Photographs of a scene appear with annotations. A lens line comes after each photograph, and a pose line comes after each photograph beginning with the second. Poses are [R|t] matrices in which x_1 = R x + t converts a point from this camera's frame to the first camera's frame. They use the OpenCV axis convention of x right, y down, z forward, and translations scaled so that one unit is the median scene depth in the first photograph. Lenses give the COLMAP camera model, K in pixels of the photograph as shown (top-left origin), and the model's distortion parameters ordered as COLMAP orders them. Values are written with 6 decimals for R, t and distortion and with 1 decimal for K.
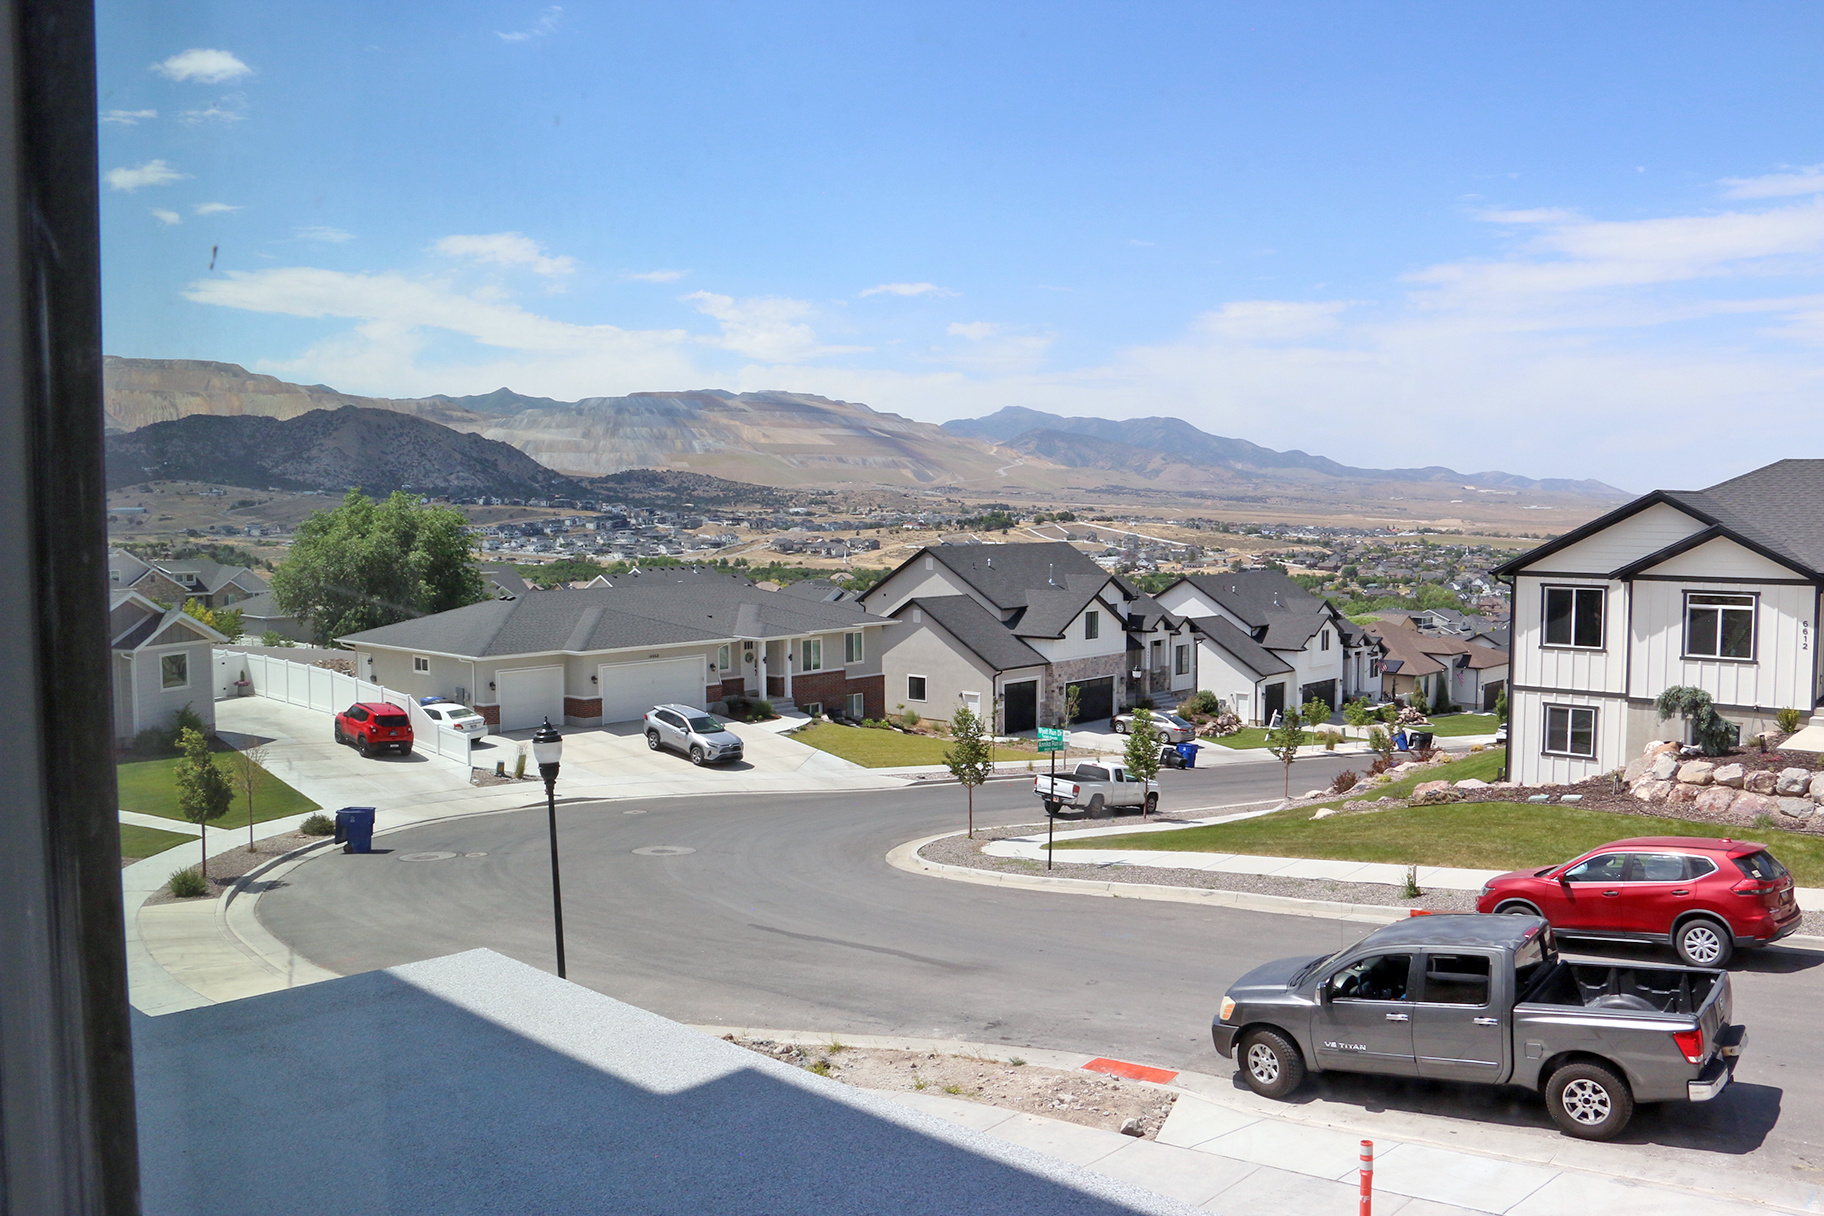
lens RADIAL K [[1531.4, 0, 903.5], [0, 1531.4, 615.9], [0, 0, 1]] dist [-0.179393, 0.146082]
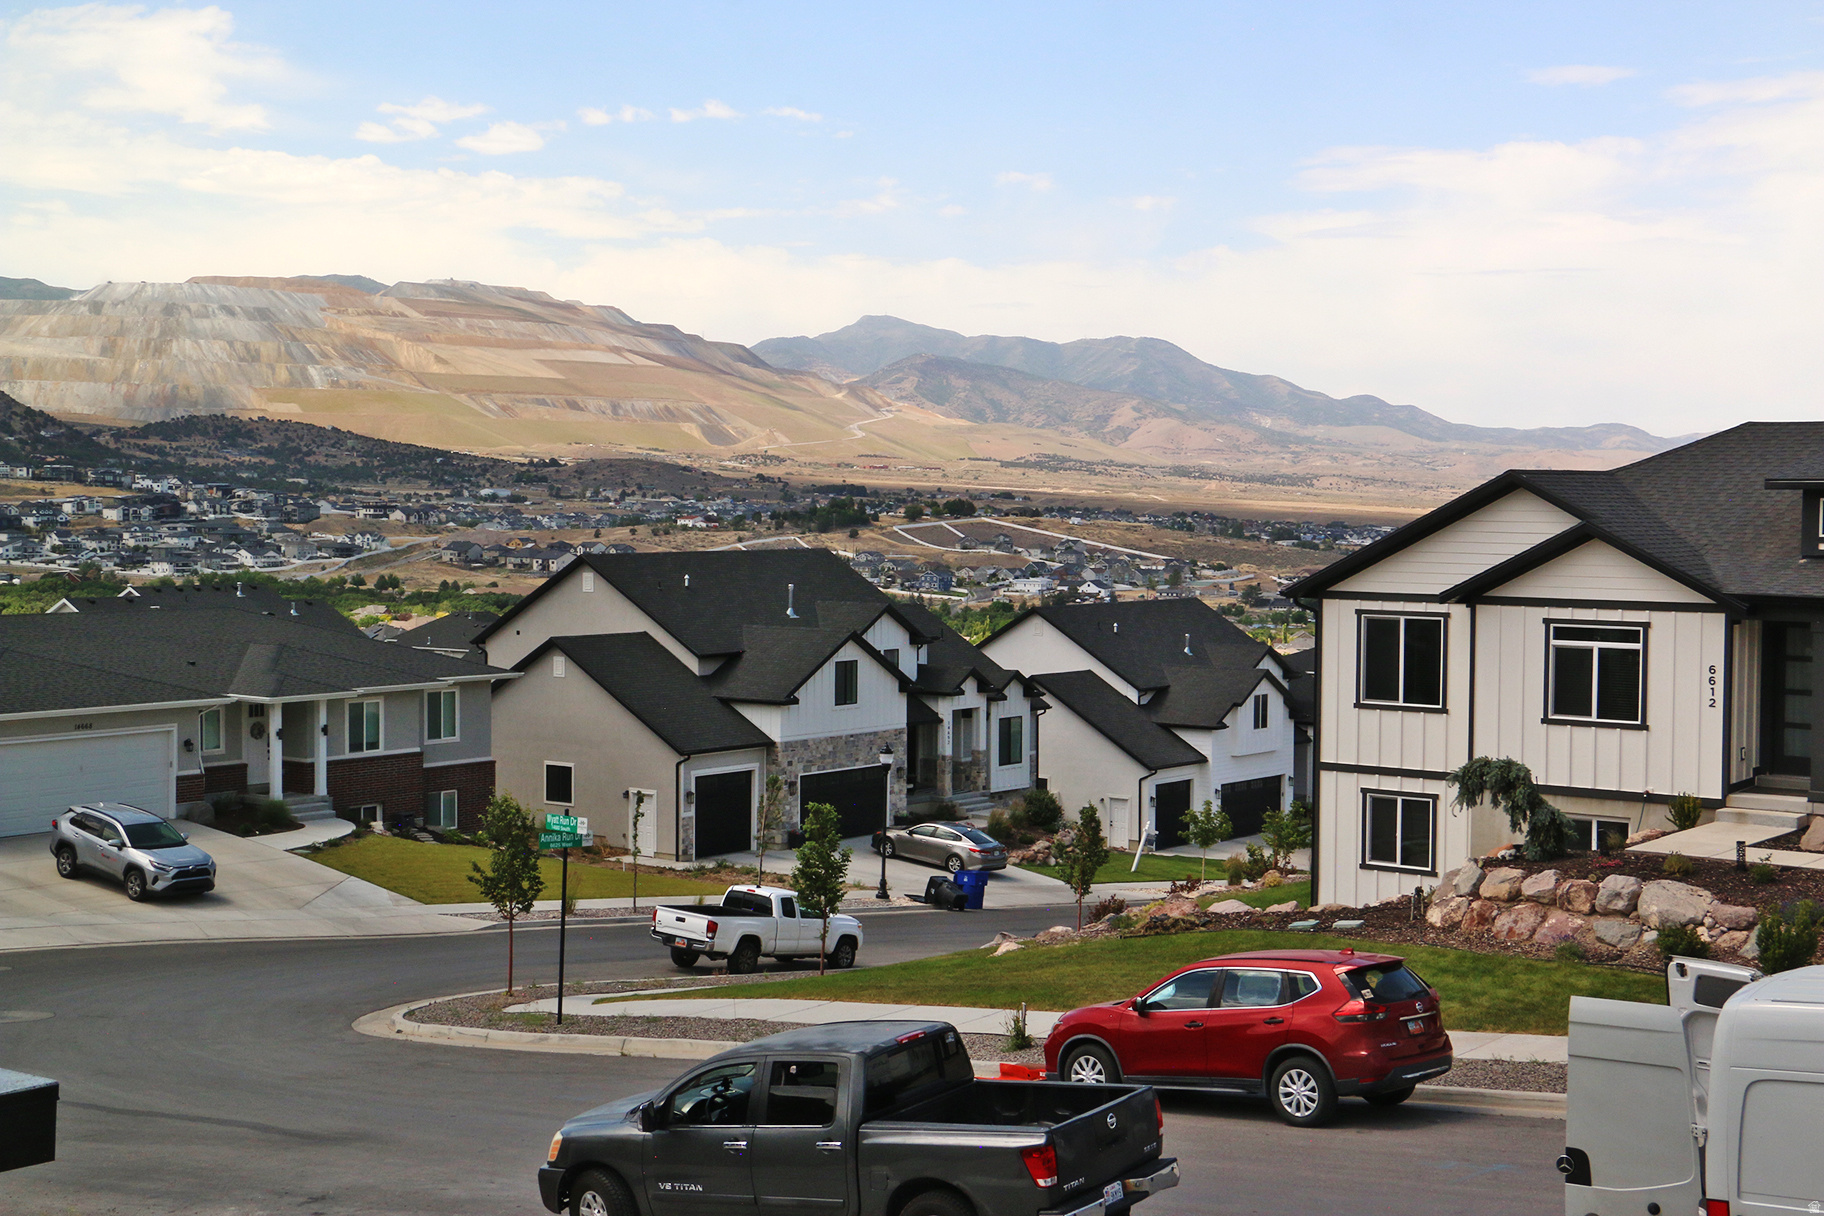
lens RADIAL K [[2685.2, 0, 920.5], [0, 2685.2, 606.7], [0, 0, 1]] dist [0.113676, 0.000000]
pose [[0.996775, 0.007215, 0.079919, 0.087233], [-0.005003, 0.999600, -0.027837, 0.007276], [-0.080088, 0.027347, 0.996413, -0.118525]]
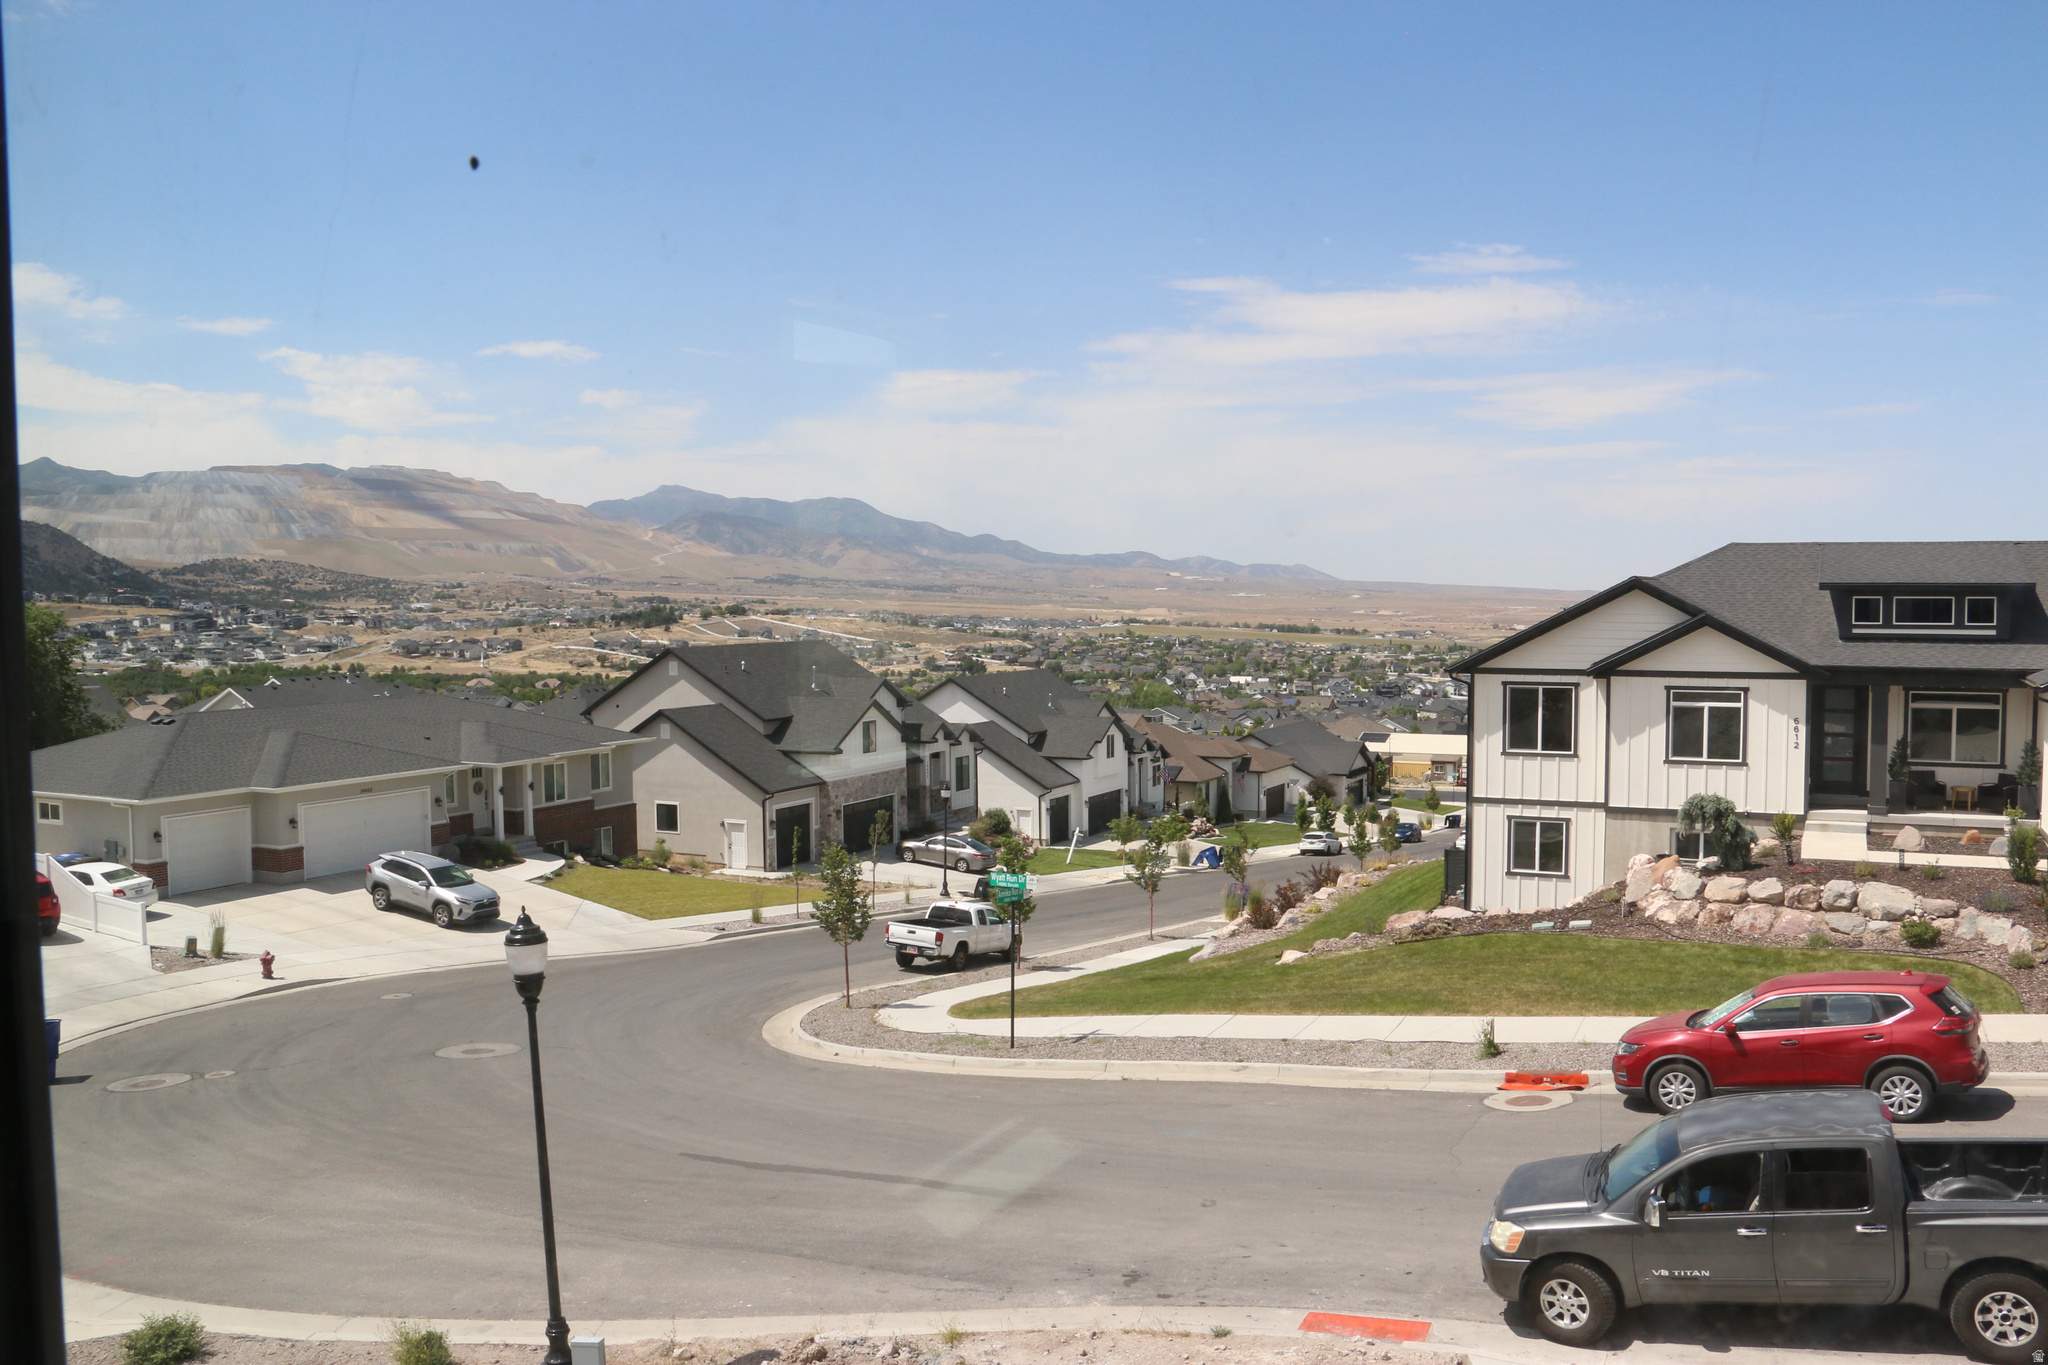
lens RADIAL K [[1719.4, 0, 1023.5], [0, 1719.4, 709.4], [0, 0, 1]] dist [-0.179393, 0.146082]
pose [[0.960444, -0.020990, 0.277681, -0.080113], [0.022855, 0.999733, -0.003482, -0.005181], [-0.277534, 0.009690, 0.960667, 0.069557]]
